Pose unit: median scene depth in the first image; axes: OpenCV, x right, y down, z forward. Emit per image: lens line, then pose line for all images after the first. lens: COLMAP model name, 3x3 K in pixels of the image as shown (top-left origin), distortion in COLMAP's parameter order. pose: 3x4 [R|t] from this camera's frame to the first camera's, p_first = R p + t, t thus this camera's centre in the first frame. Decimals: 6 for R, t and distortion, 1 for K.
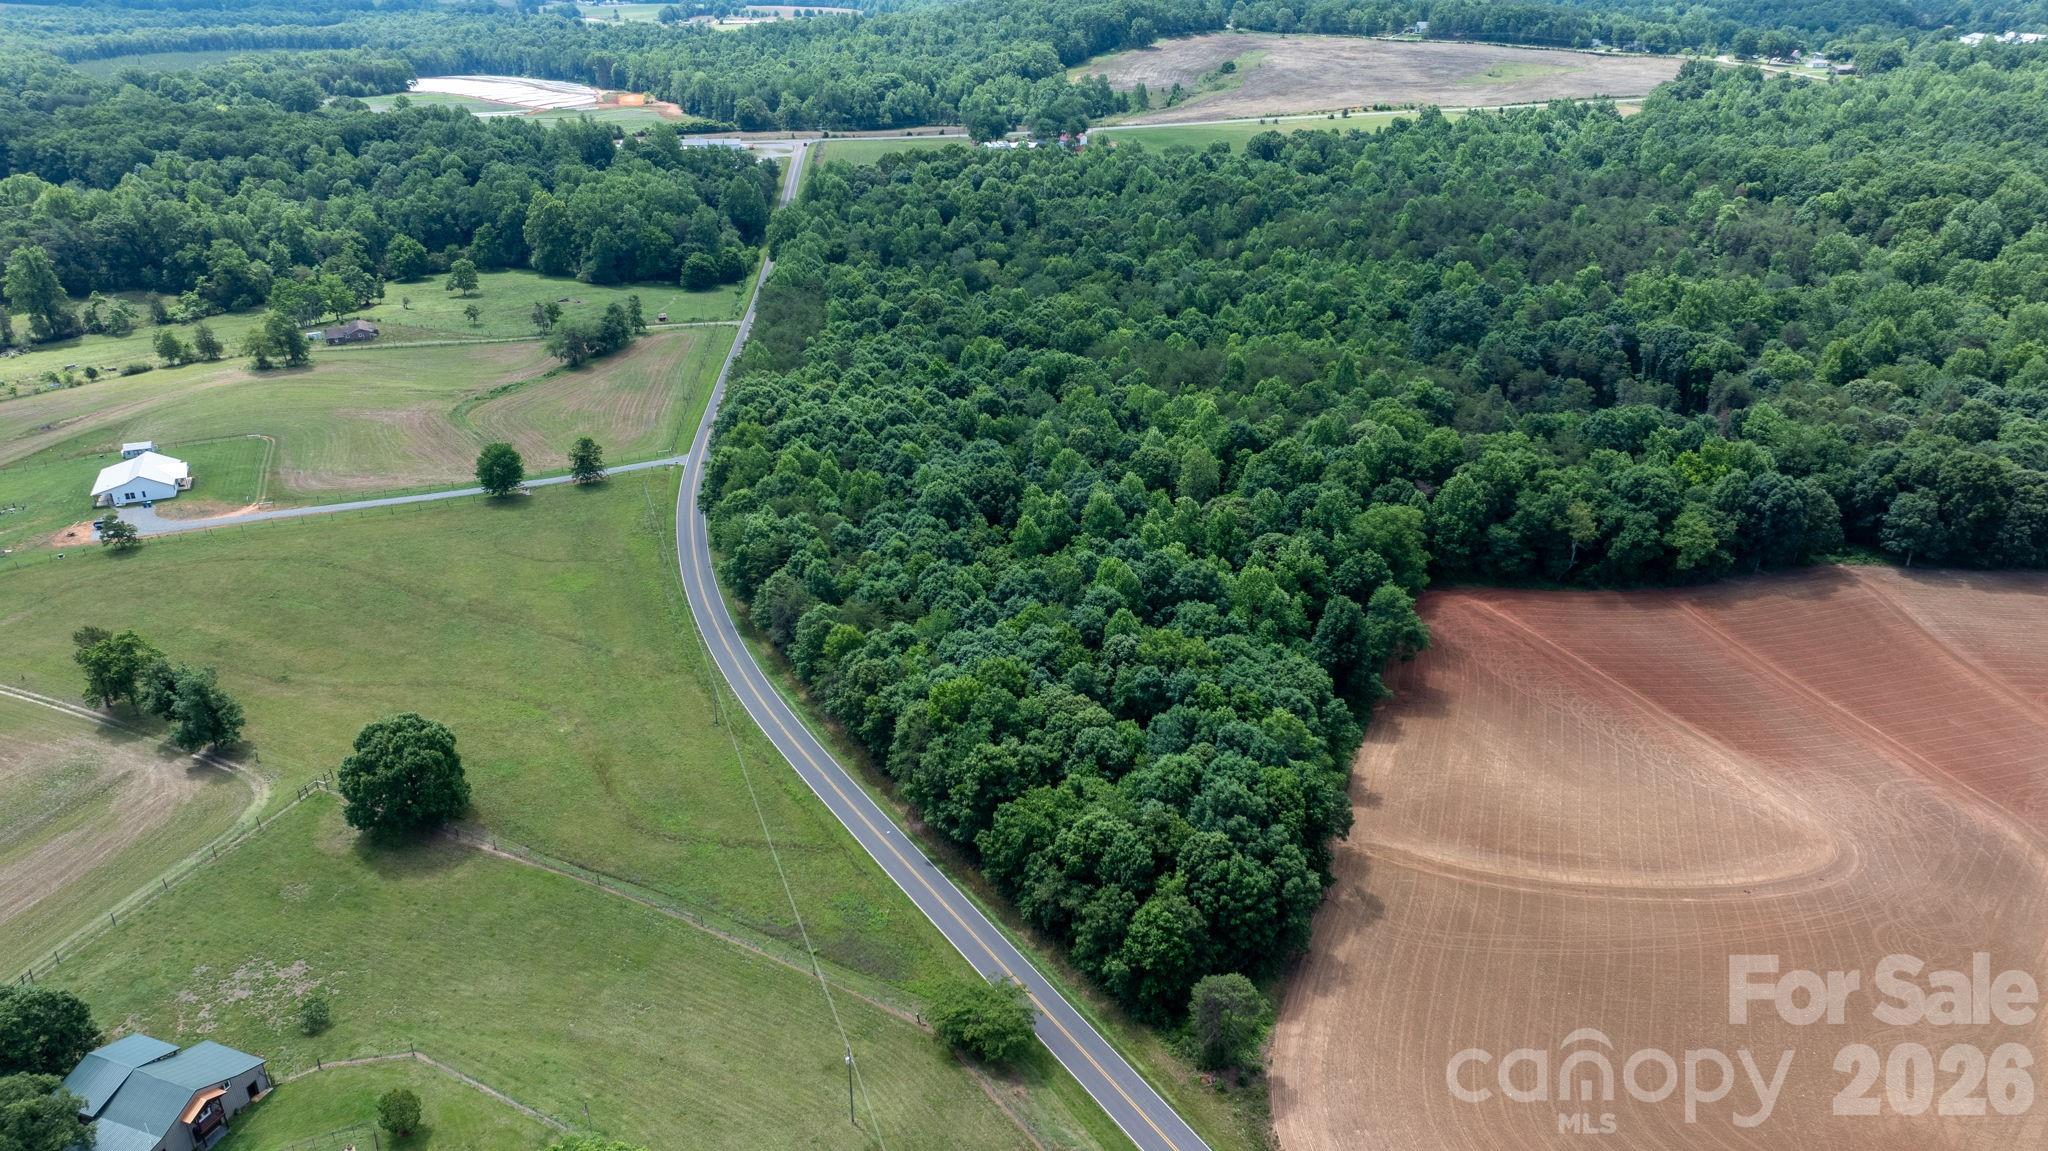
lens RADIAL K [[1437.6, 0, 1033.4], [0, 1437.6, 573.8], [0, 0, 1]] dist [-0.031627, 0.033009]
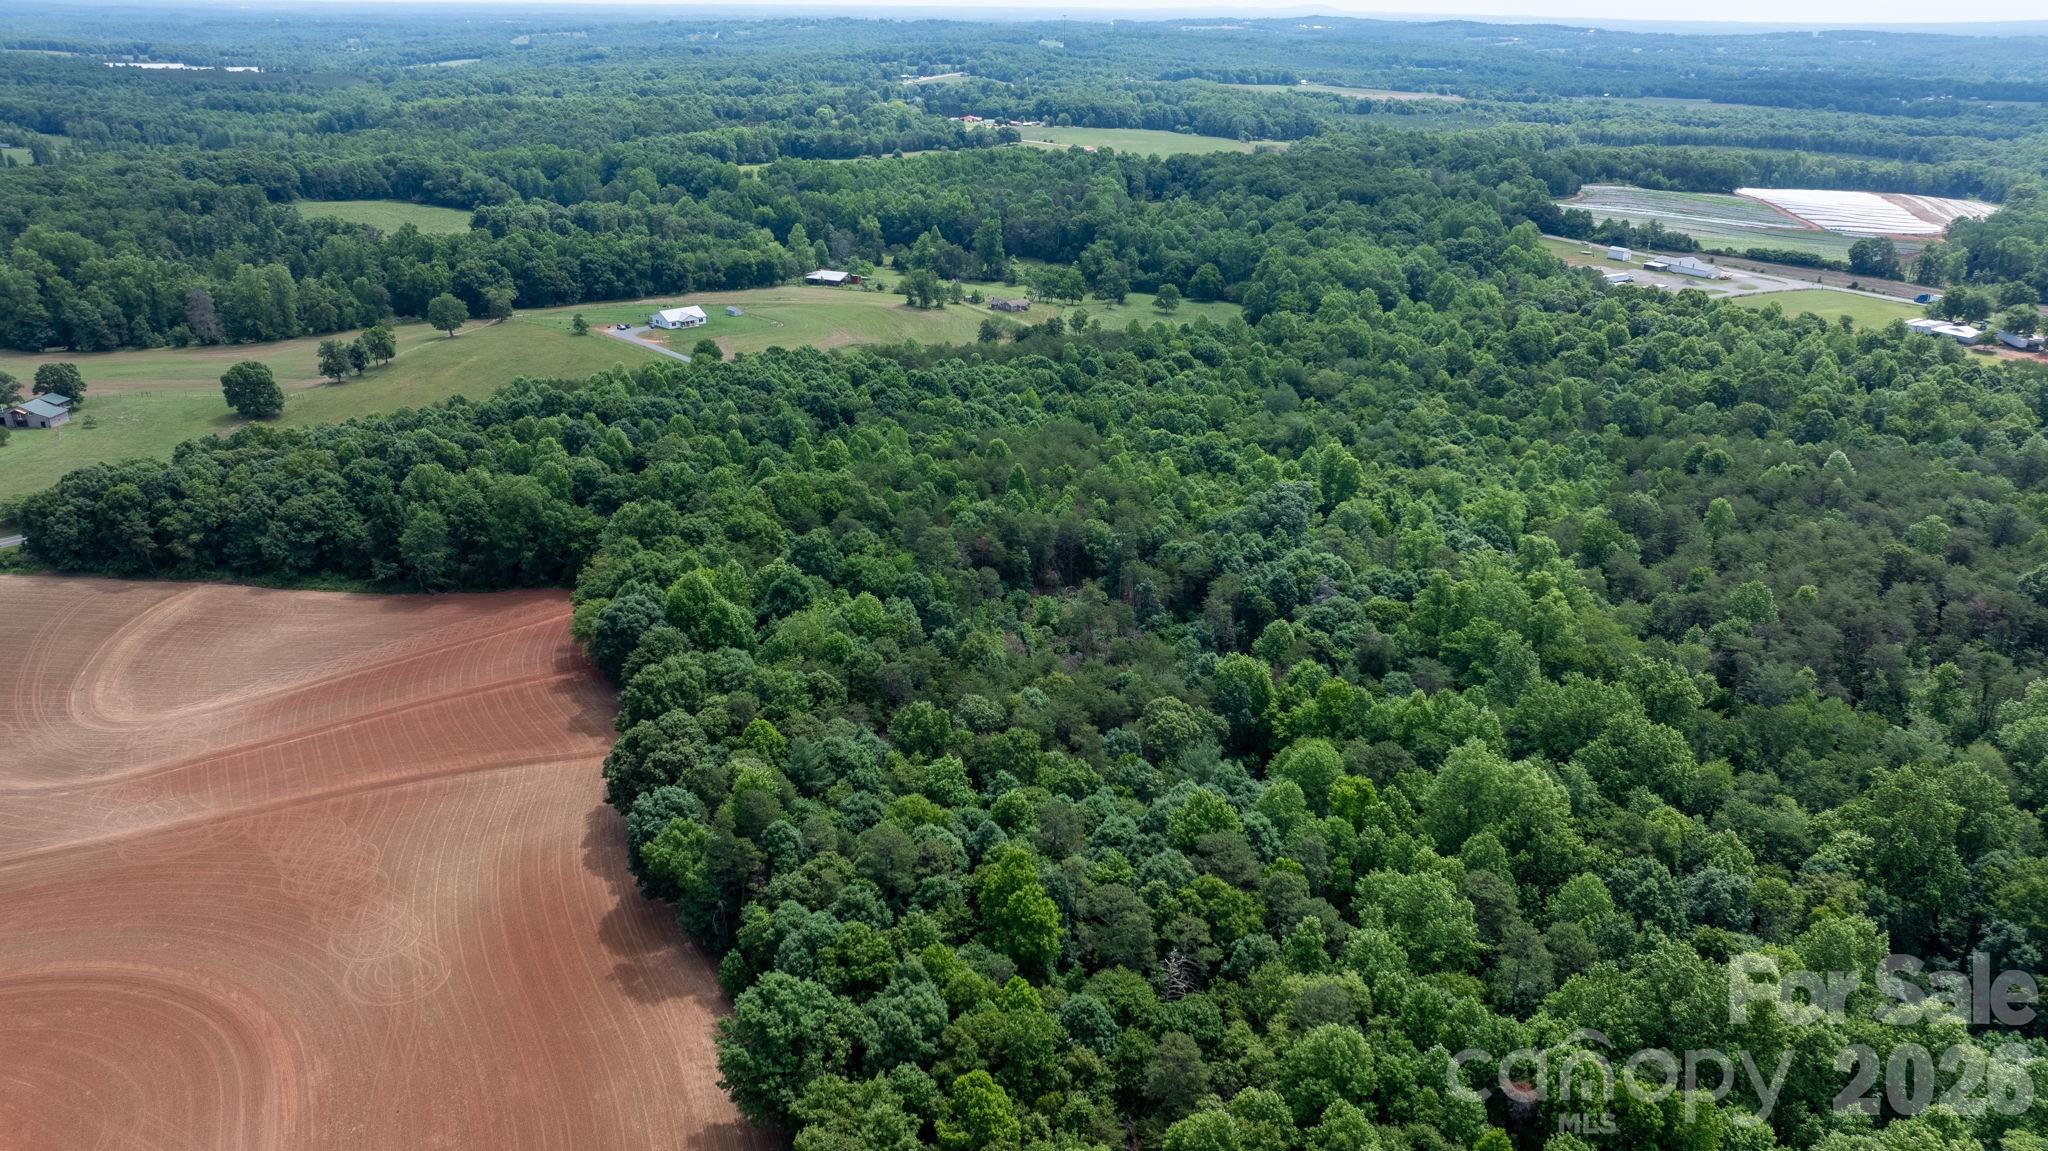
lens RADIAL K [[1437.6, 0, 1020.8], [0, 1437.6, 579.8], [0, 0, 1]] dist [-0.031627, 0.033009]
pose [[0.340332, 0.351422, -0.872168, 0.787991], [-0.407037, 0.891189, 0.200255, -0.205713], [0.847641, 0.286852, 0.446342, 0.452932]]
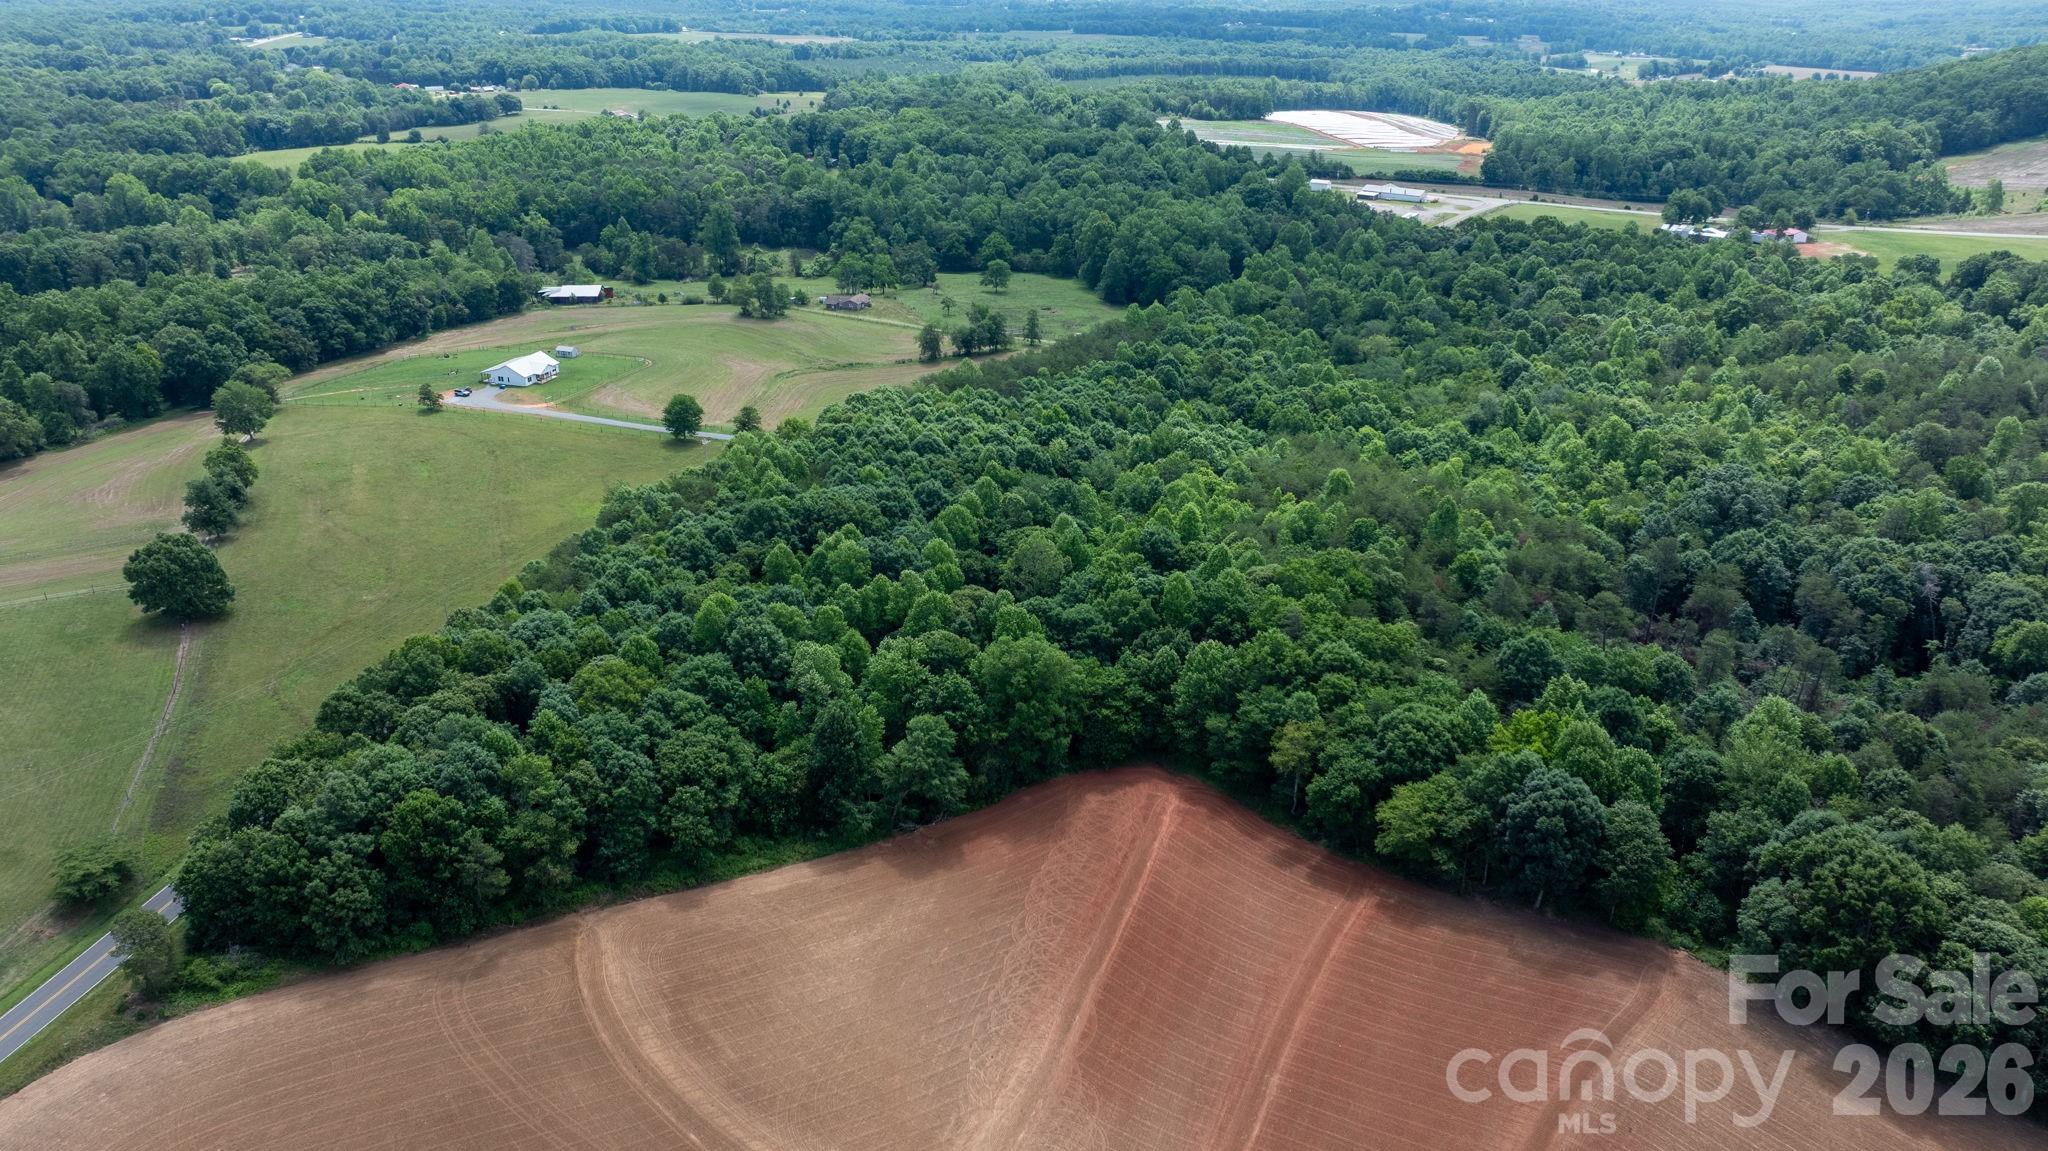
lens RADIAL K [[1437.6, 0, 1023.7], [0, 1437.6, 571.4], [0, 0, 1]] dist [-0.031627, 0.033009]
pose [[0.743941, 0.265274, -0.613336, 0.402412], [-0.284352, 0.956256, 0.068688, -0.075523], [0.604727, 0.123304, 0.786830, 0.173987]]
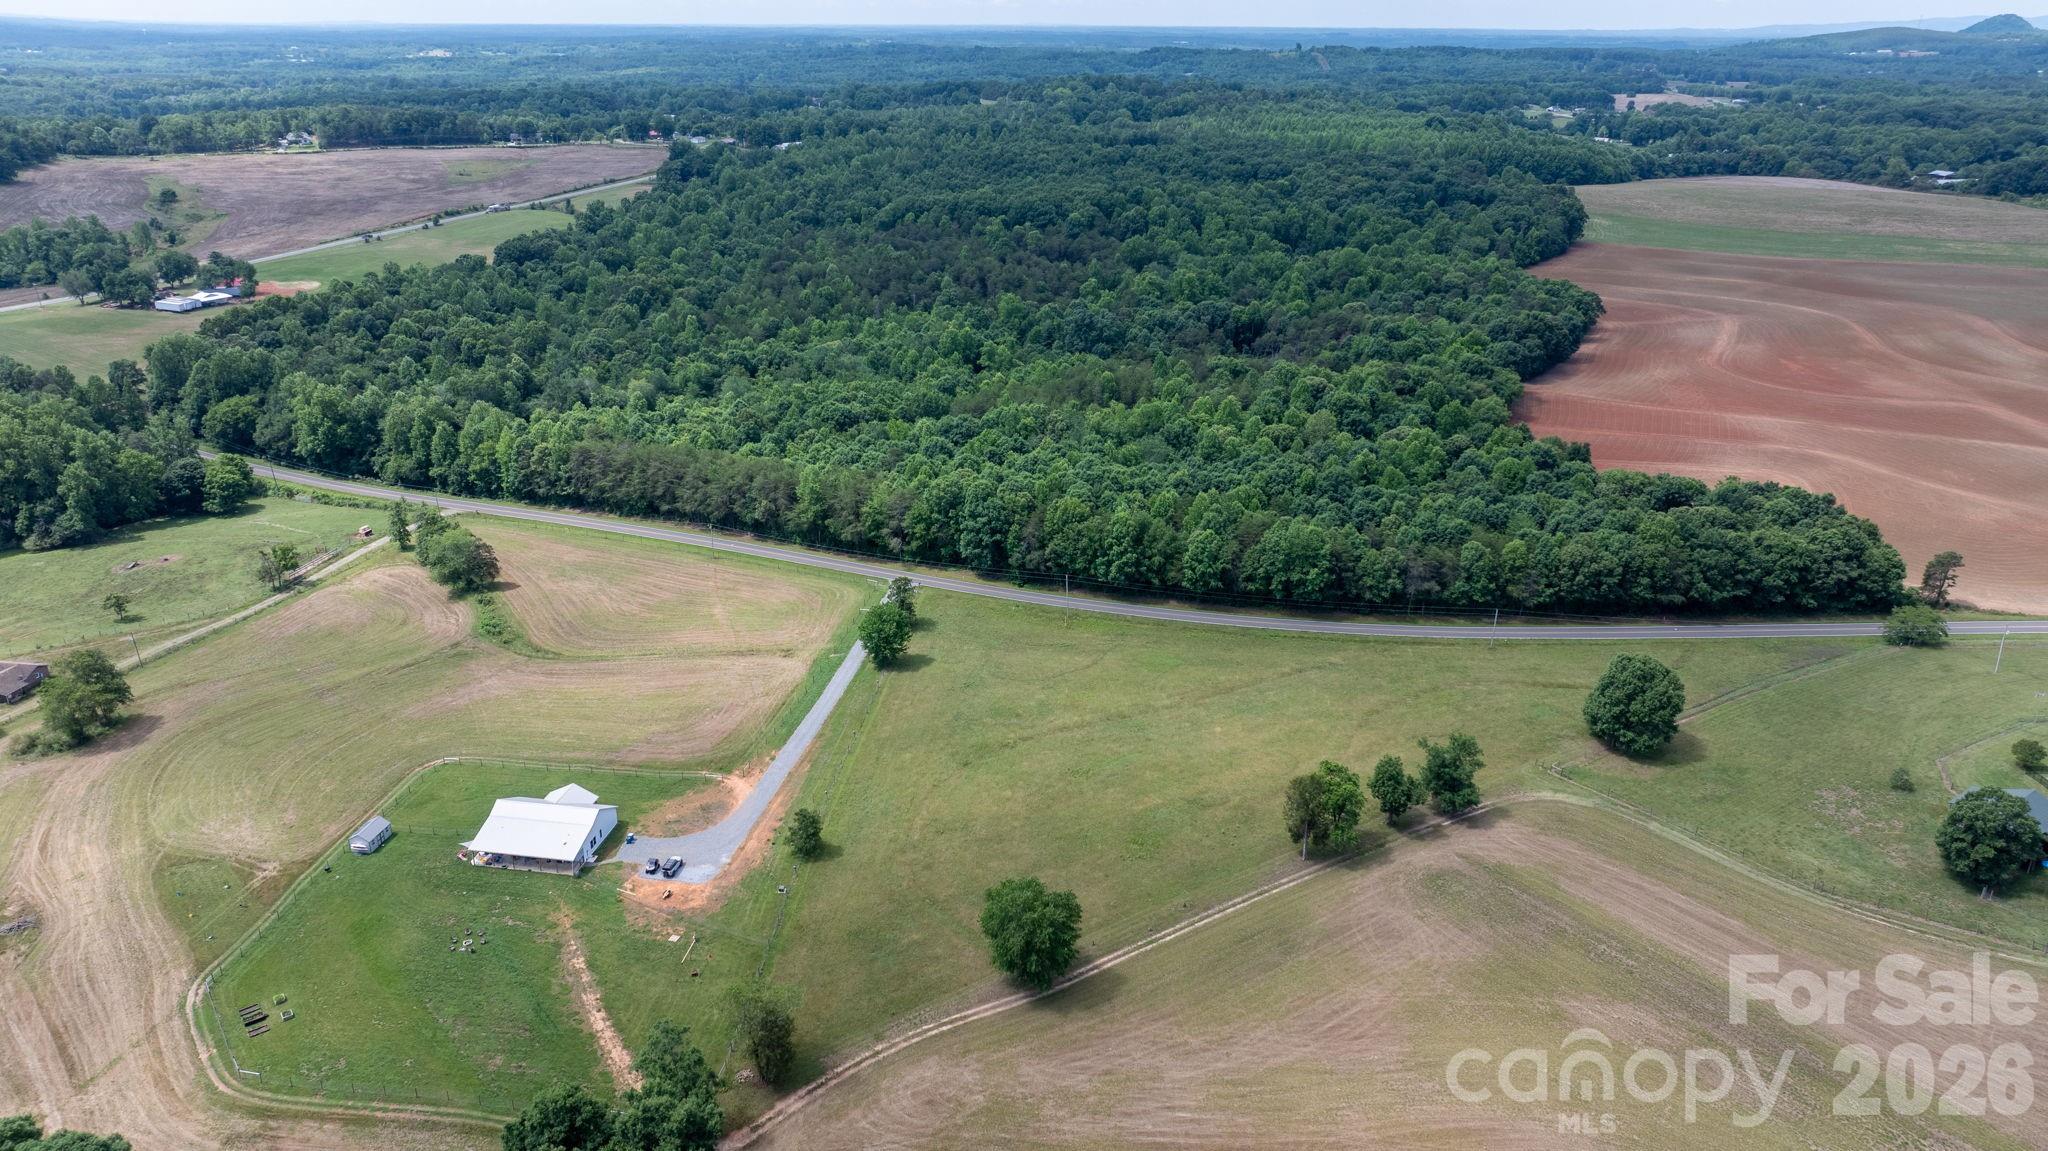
lens RADIAL K [[1437.6, 0, 1029.9], [0, 1437.6, 570.6], [0, 0, 1]] dist [-0.031627, 0.033009]
pose [[0.536442, -0.304957, 0.786912, -0.687356], [0.353988, 0.927748, 0.118220, -0.123786], [-0.766108, 0.215139, 0.605634, 0.256006]]
